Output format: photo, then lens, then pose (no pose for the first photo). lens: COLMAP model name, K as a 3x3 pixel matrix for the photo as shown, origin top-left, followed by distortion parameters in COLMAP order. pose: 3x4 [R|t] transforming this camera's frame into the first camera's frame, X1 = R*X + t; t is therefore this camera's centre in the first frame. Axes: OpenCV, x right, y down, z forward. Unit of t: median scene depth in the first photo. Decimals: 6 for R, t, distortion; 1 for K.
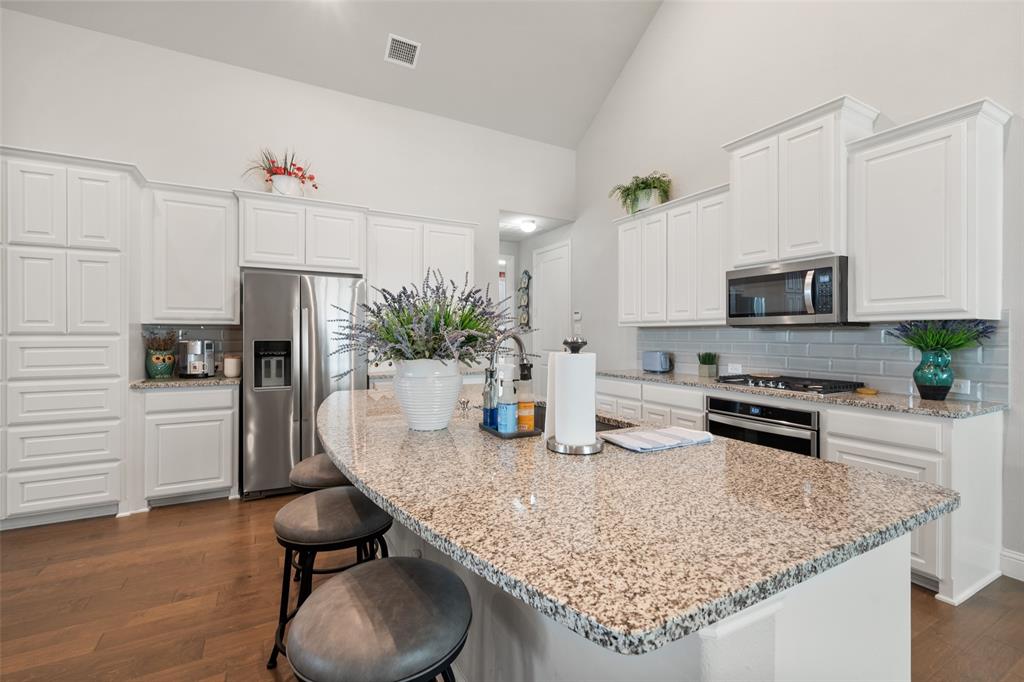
lens RADIAL K [[439.9, 0, 523.2], [0, 439.9, 336.8], [0, 0, 1]] dist [-0.001735, -0.000570]
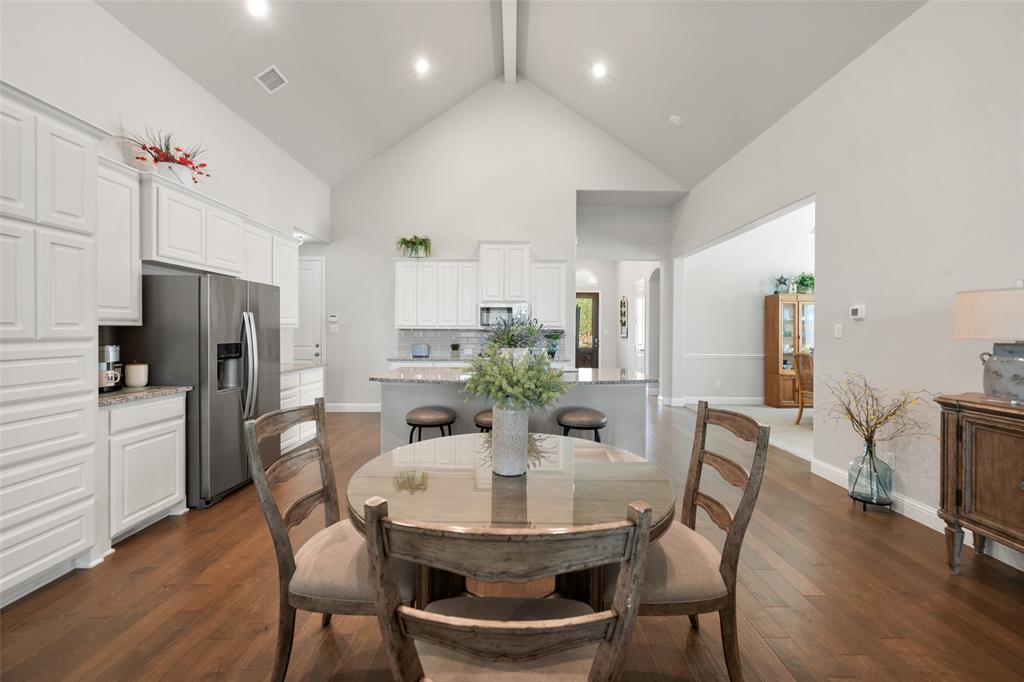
lens RADIAL K [[407.5, 0, 511.0], [0, 407.5, 331.7], [0, 0, 1]] dist [-0.007133, 0.000654]
pose [[0.480402, -0.001841, 0.877047, -1.077277], [0.000916, 0.999998, 0.001598, -0.018476], [-0.877048, 0.000036, 0.480403, -0.024452]]
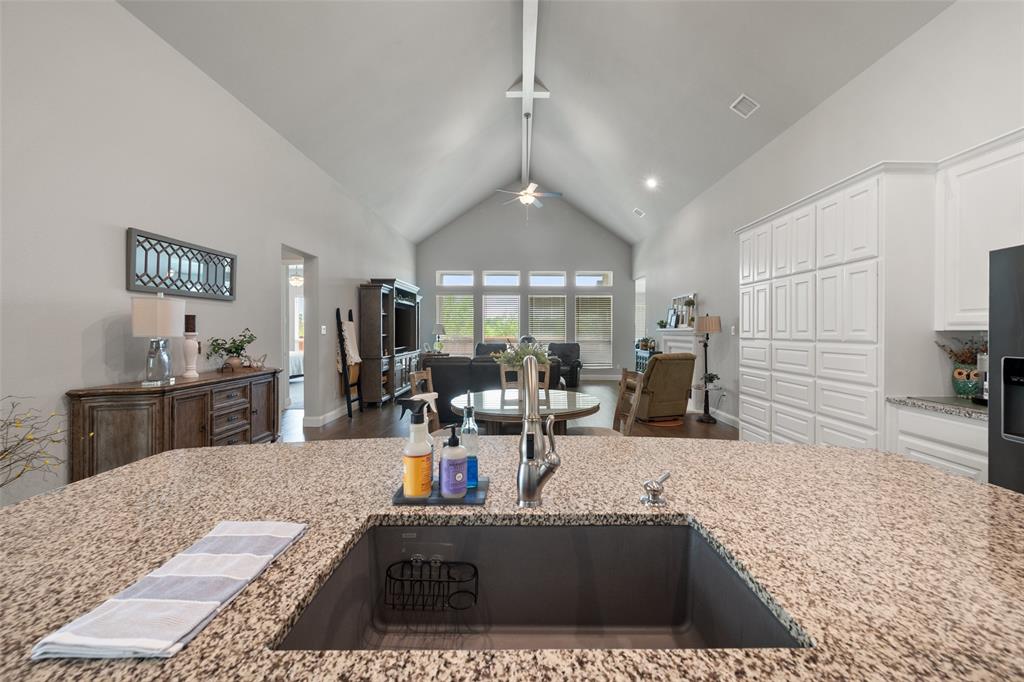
lens RADIAL K [[407.5, 0, 512.4], [0, 407.5, 332.6], [0, 0, 1]] dist [-0.007133, 0.000654]
pose [[-0.497644, -0.001261, -0.867380, 0.227209], [-0.006124, 0.999979, 0.002059, -0.022658], [0.867360, 0.006337, -0.497641, 0.671603]]
